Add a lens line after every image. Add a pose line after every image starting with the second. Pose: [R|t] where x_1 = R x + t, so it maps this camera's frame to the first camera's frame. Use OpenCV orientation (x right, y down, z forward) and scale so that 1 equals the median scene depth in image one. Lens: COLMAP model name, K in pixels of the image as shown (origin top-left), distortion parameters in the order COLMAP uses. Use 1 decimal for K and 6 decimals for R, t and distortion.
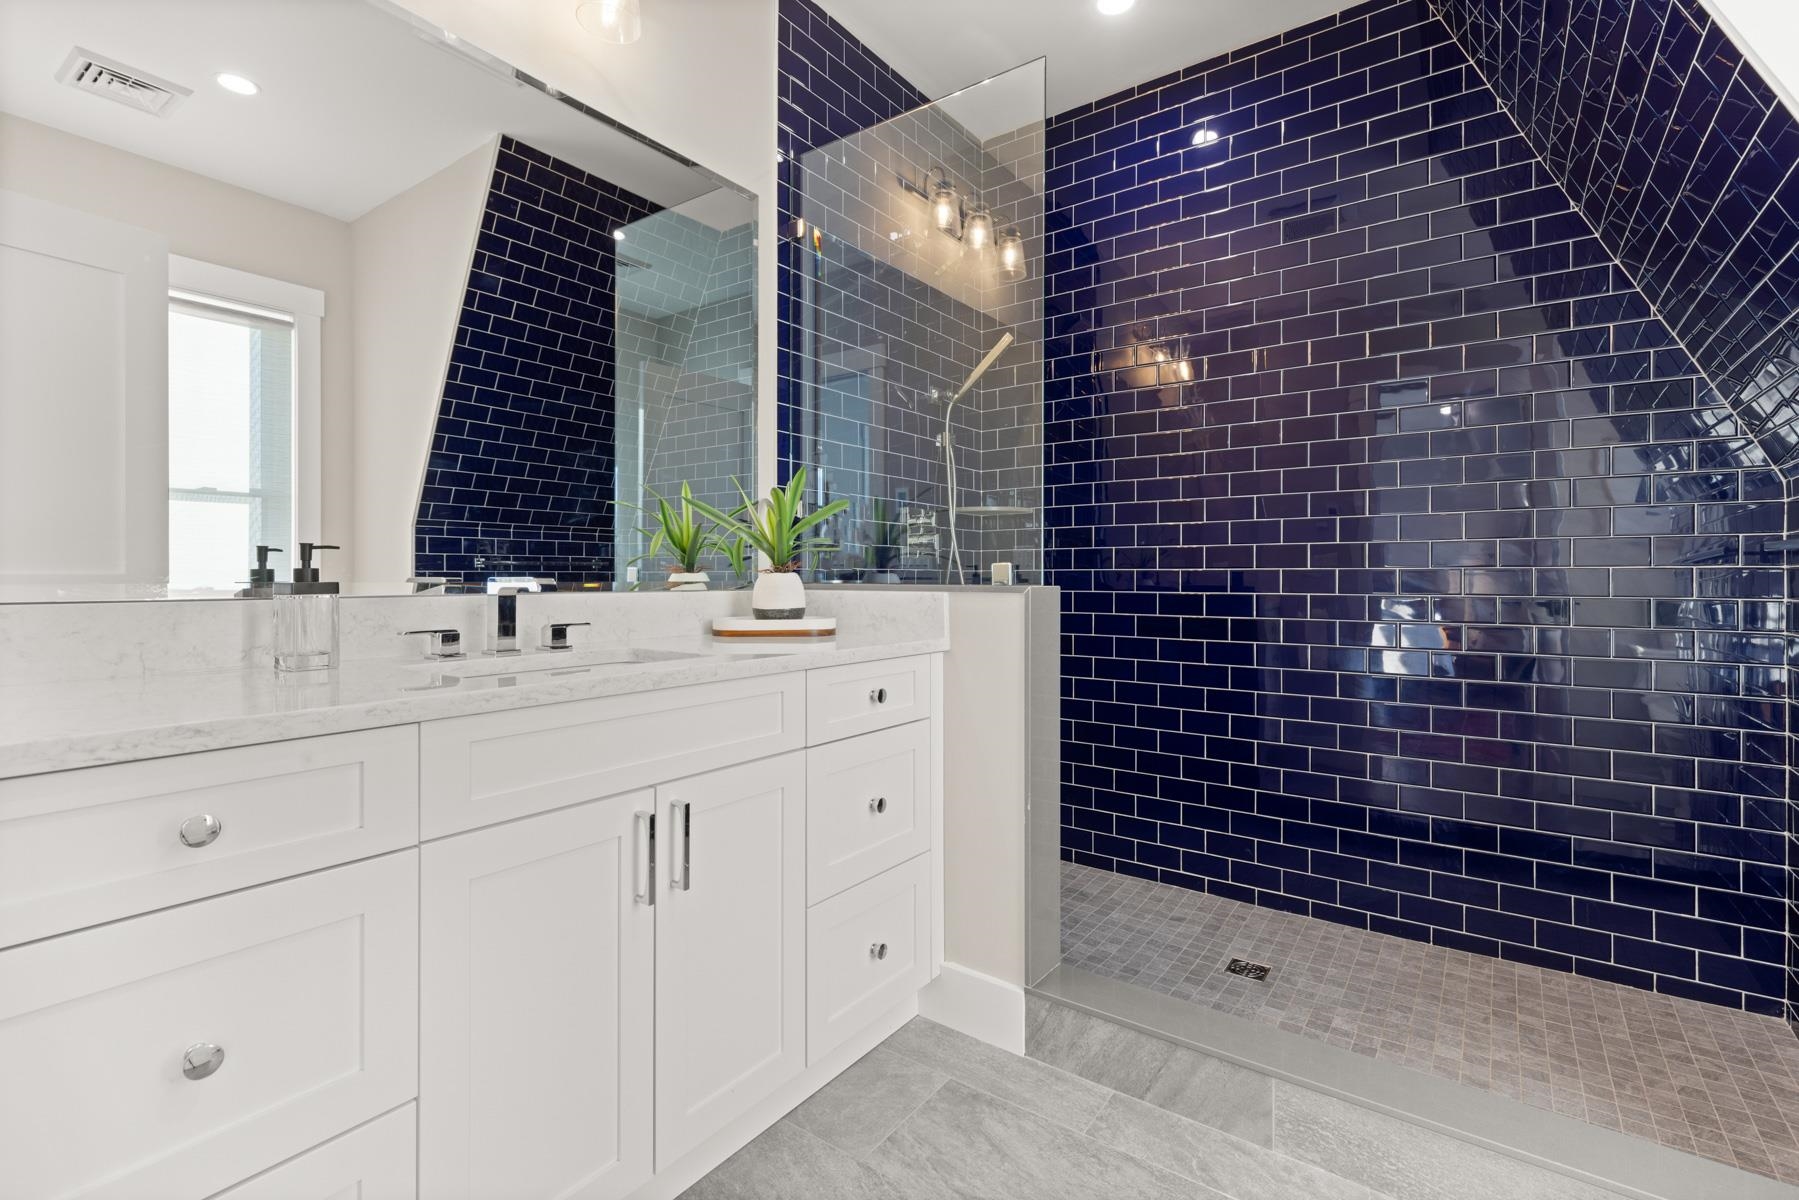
lens RADIAL K [[825.0, 0, 904.1], [0, 825.0, 581.1], [0, 0, 1]] dist [0.006491, -0.001416]
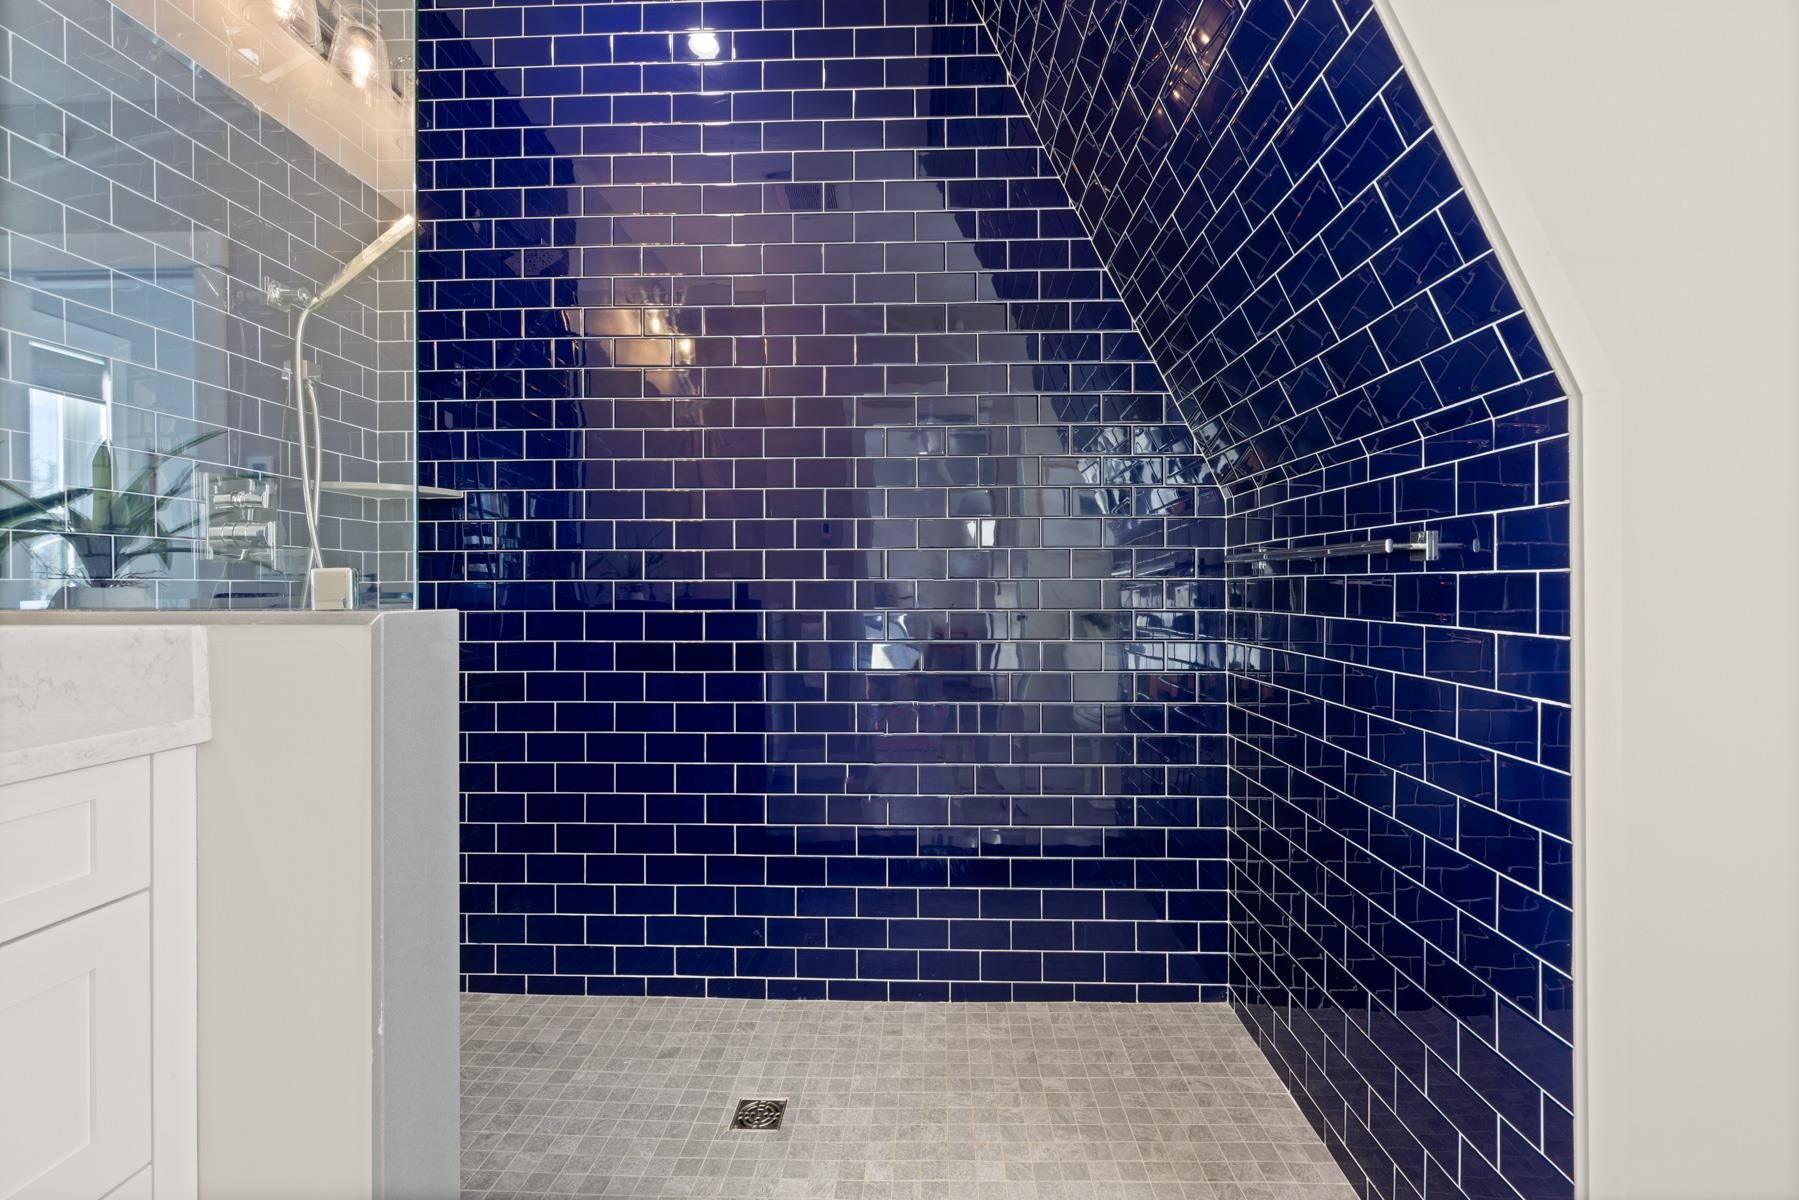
lens RADIAL K [[825.0, 0, 904.1], [0, 825.0, 581.1], [0, 0, 1]] dist [0.006491, -0.001416]
pose [[0.834499, 0.001441, 0.551007, 0.106110], [0.005724, 0.999920, -0.011284, -0.004337], [-0.550979, 0.012570, 0.834424, 0.282213]]
